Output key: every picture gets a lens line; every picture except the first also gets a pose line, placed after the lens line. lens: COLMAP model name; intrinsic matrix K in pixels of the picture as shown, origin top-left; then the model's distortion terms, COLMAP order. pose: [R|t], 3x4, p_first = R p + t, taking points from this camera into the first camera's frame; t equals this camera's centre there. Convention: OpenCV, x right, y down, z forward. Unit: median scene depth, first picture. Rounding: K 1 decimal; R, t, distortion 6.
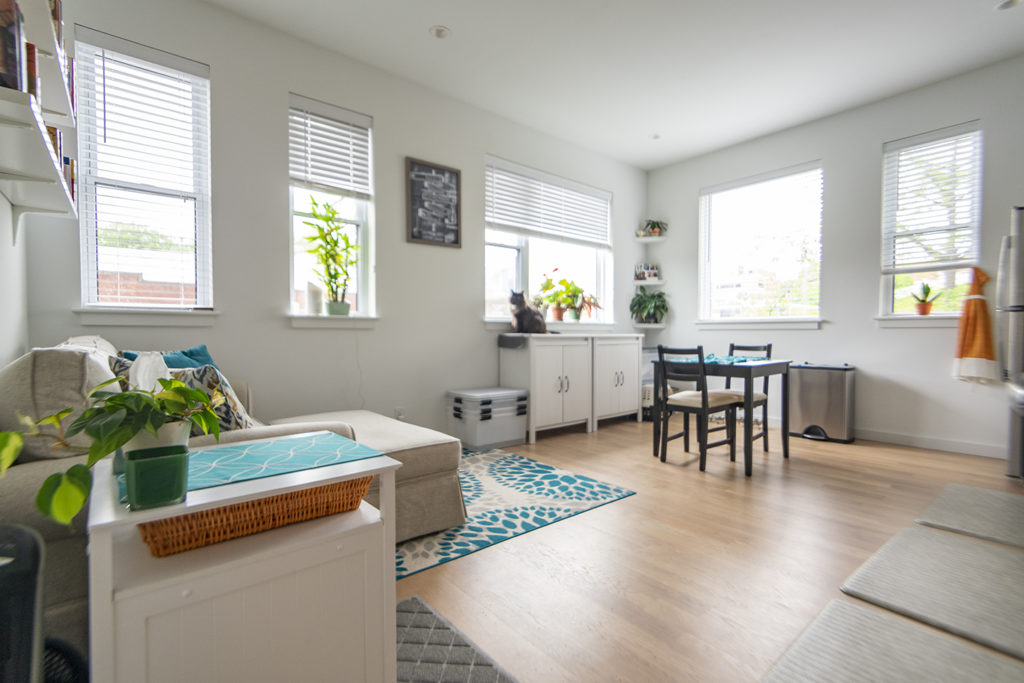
lens RADIAL K [[458.2, 0, 512.0], [0, 458.2, 341.5], [0, 0, 1]] dist [0.001058, 0.000050]
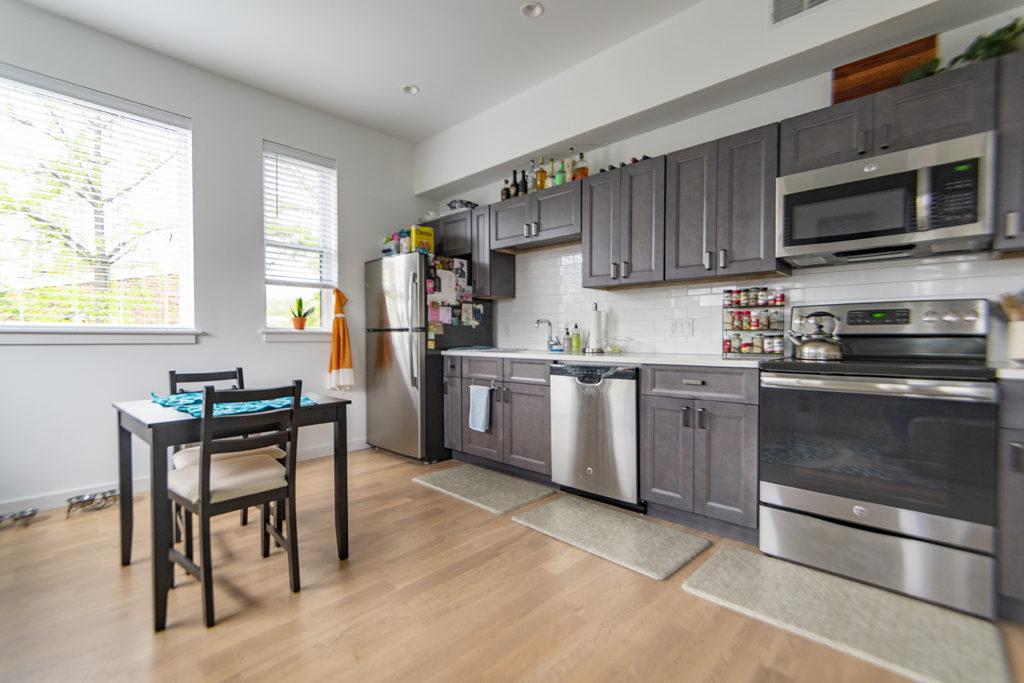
lens RADIAL K [[458.2, 0, 512.0], [0, 458.2, 341.5], [0, 0, 1]] dist [0.001058, 0.000050]
pose [[-0.120991, -0.009737, 0.992606, -0.161645], [0.017806, 0.999770, 0.011978, -0.033751], [-0.992494, 0.019124, -0.120790, 0.637224]]
